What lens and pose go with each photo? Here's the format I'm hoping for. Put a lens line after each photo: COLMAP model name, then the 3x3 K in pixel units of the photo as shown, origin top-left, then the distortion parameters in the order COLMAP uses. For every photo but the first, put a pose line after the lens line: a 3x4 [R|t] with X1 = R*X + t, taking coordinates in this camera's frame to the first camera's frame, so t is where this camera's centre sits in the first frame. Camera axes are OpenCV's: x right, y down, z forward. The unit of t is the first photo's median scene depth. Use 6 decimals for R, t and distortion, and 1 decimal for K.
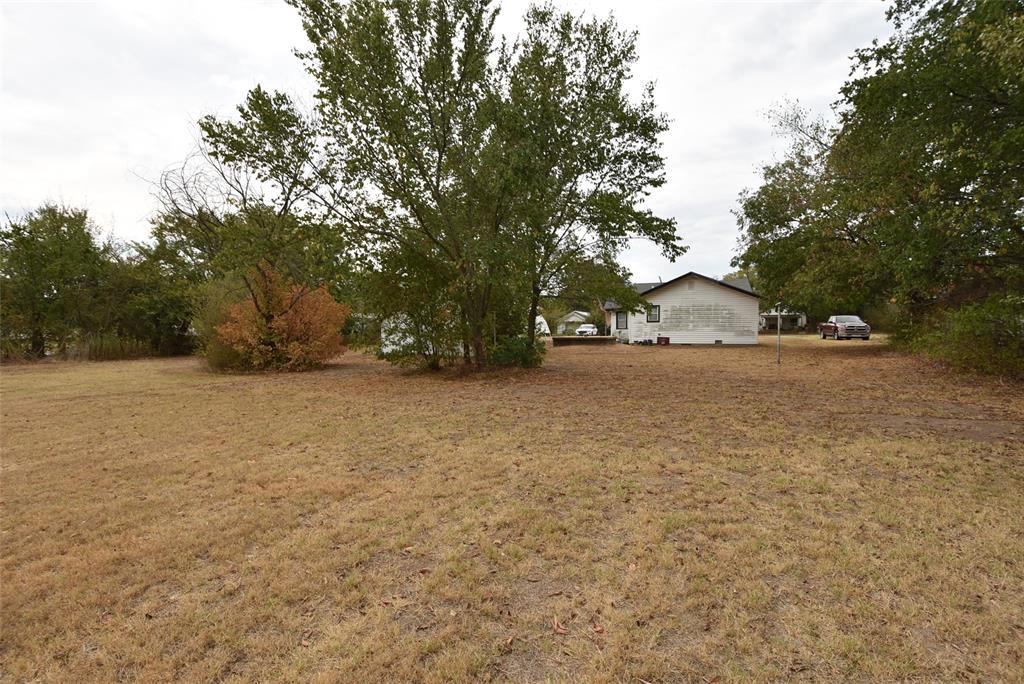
lens RADIAL K [[449.5, 0, 507.0], [0, 449.5, 351.2], [0, 0, 1]] dist [0.000040, -0.015210]
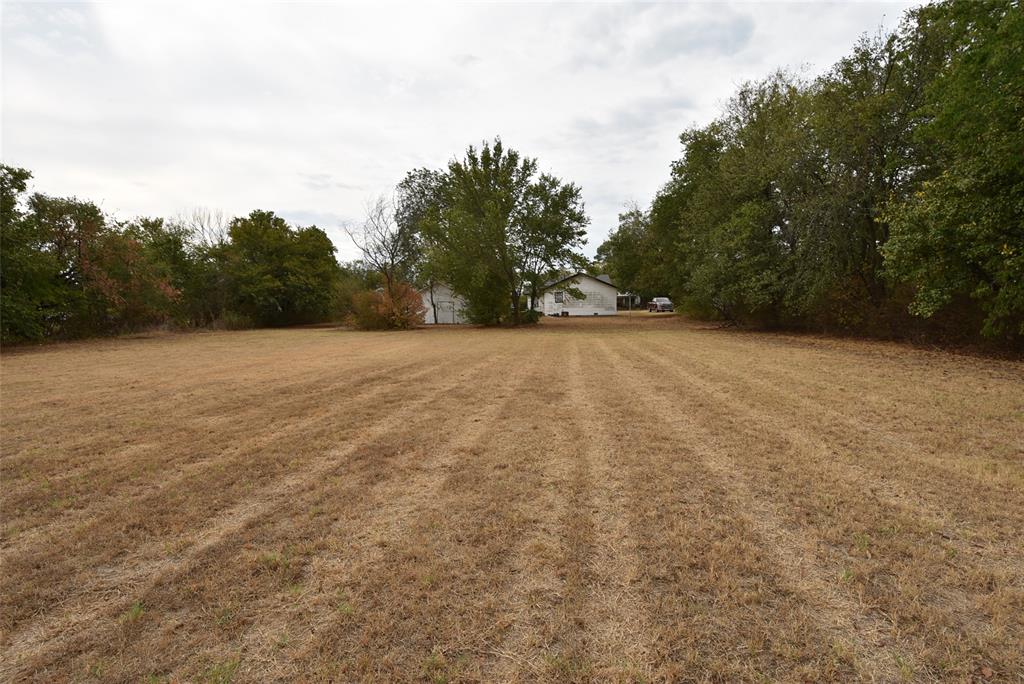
lens RADIAL K [[449.5, 0, 507.0], [0, 449.5, 351.2], [0, 0, 1]] dist [0.000040, -0.015210]
pose [[0.954621, -0.036100, 0.295629, -0.355122], [0.019887, 0.998138, 0.057668, 0.014572], [-0.297160, -0.049172, 0.953561, -0.525234]]
